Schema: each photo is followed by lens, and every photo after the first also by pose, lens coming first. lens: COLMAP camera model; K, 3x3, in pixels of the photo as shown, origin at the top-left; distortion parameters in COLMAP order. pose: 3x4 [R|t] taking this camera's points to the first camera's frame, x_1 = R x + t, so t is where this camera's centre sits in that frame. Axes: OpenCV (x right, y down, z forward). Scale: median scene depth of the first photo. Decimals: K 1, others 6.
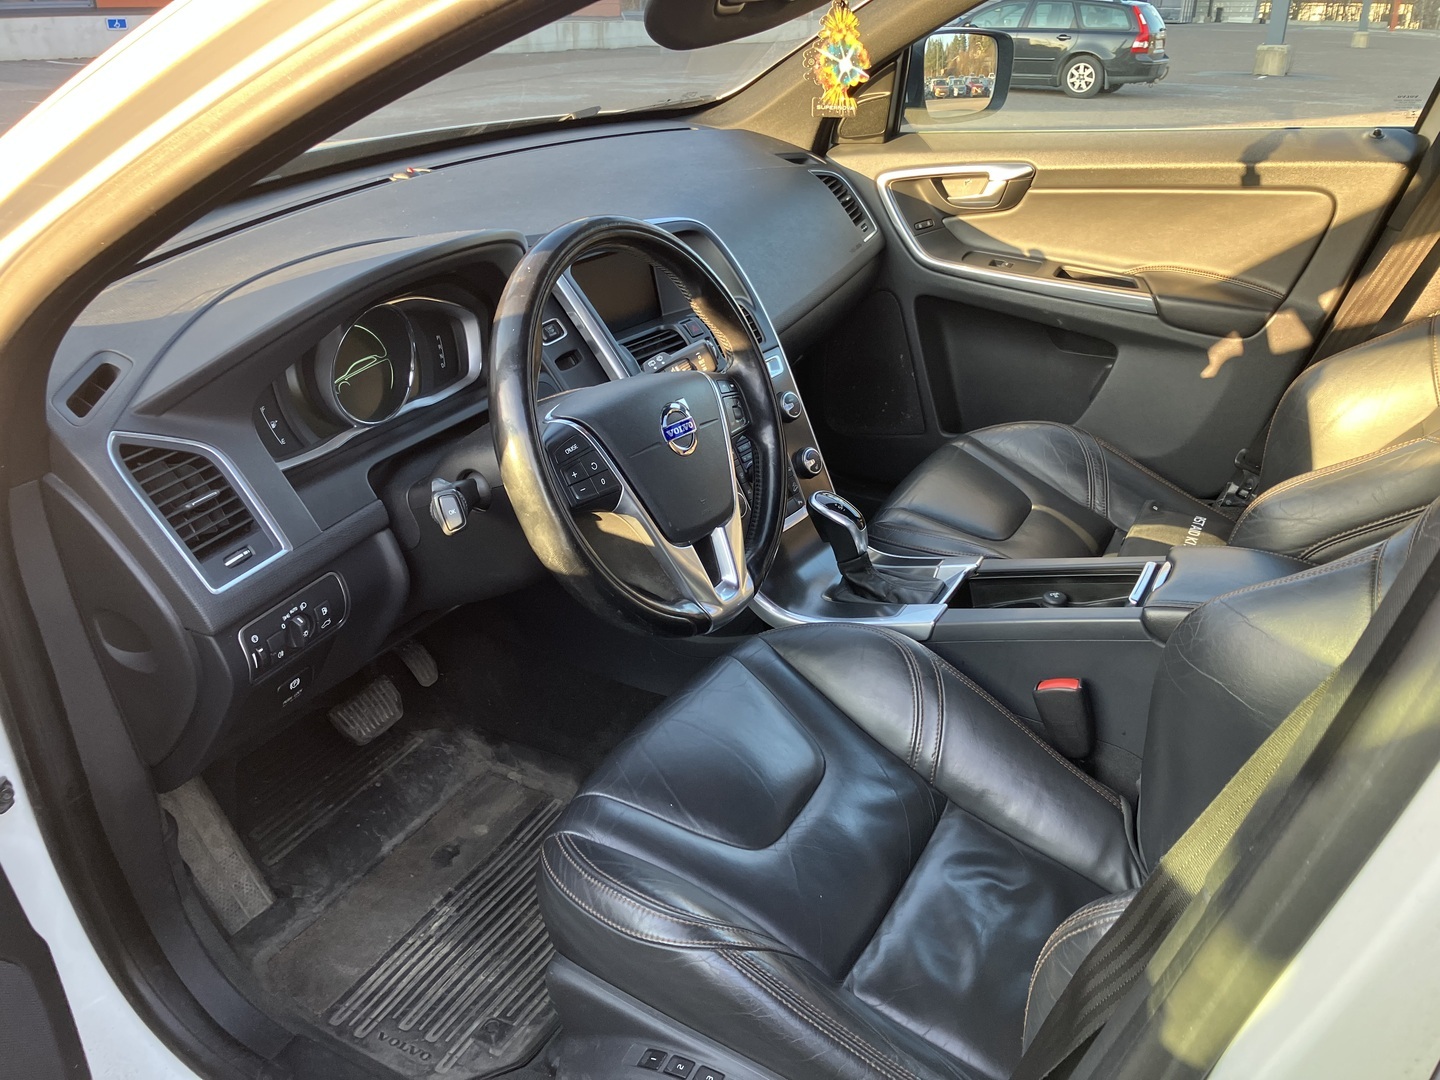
lens RADIAL K [[1158.0, 0, 720.0], [0, 1158.0, 540.0], [0, 0, 1]] dist [0.028014, -0.032767]
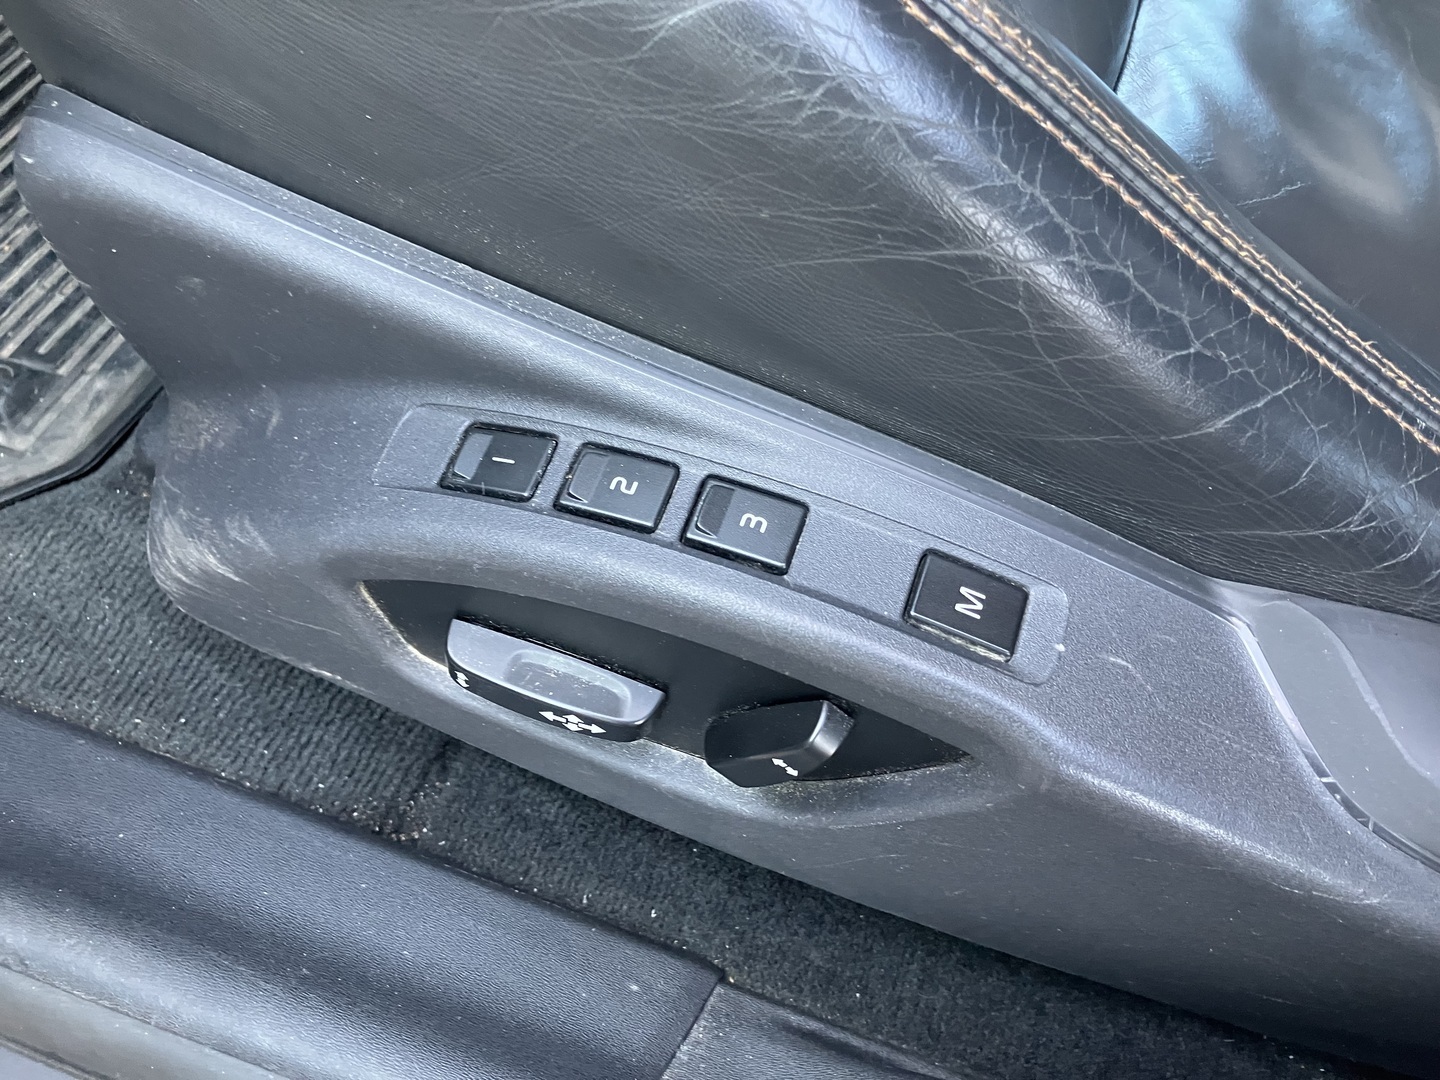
lens RADIAL K [[1158.0, 0, 720.0], [0, 1158.0, 540.0], [0, 0, 1]] dist [0.028014, -0.032767]
pose [[0.972851, -0.079066, 0.217507, -0.061022], [-0.044265, 0.858911, 0.510208, 0.299742], [-0.227159, -0.505984, 0.832093, 0.698918]]
